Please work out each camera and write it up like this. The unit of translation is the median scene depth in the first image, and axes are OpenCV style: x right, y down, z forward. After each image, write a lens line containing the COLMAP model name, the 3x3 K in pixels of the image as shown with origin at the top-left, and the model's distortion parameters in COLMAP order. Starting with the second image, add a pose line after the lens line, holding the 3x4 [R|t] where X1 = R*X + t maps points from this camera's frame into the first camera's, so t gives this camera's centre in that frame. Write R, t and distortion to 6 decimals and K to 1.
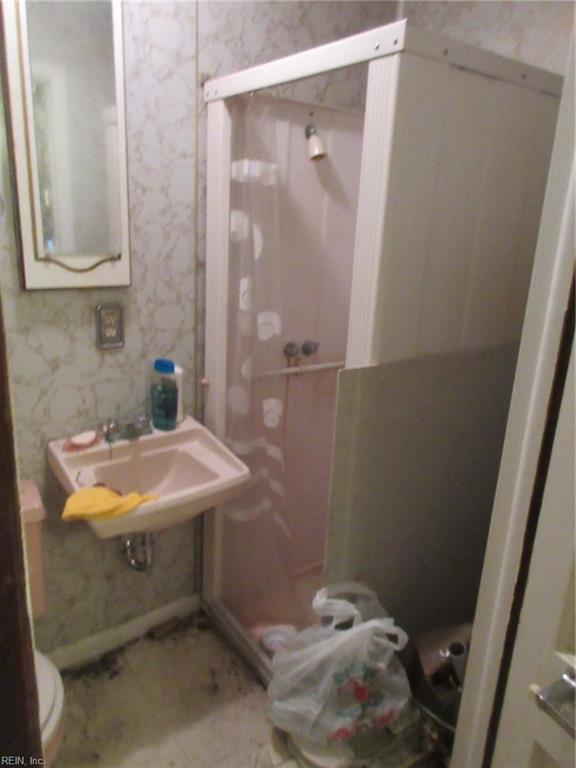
lens RADIAL K [[558.9, 0, 287.3], [0, 558.9, 384.6], [0, 0, 1]] dist [-0.002252, 0.010481]
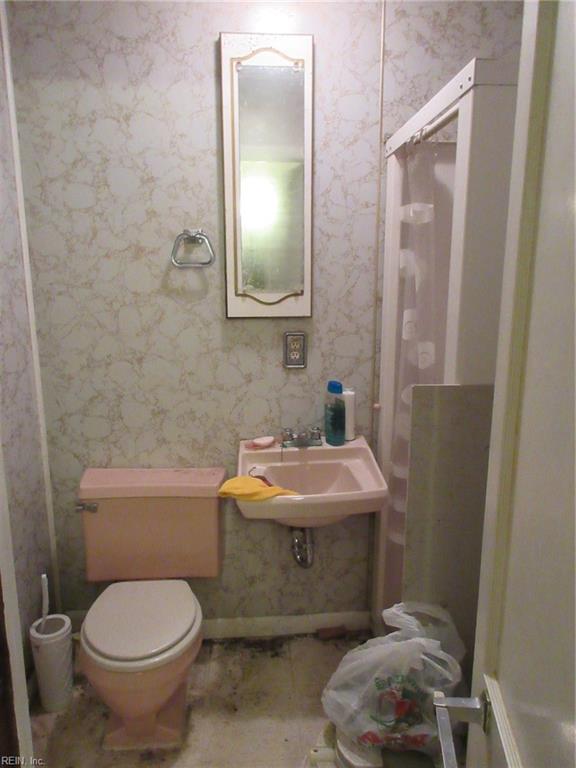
lens RADIAL K [[558.9, 0, 288.9], [0, 558.9, 382.3], [0, 0, 1]] dist [-0.002252, 0.010481]
pose [[0.843448, 0.059046, -0.533956, 0.319749], [-0.111477, 0.991543, -0.066444, 0.044707], [0.525517, 0.115565, 0.842898, -0.009345]]
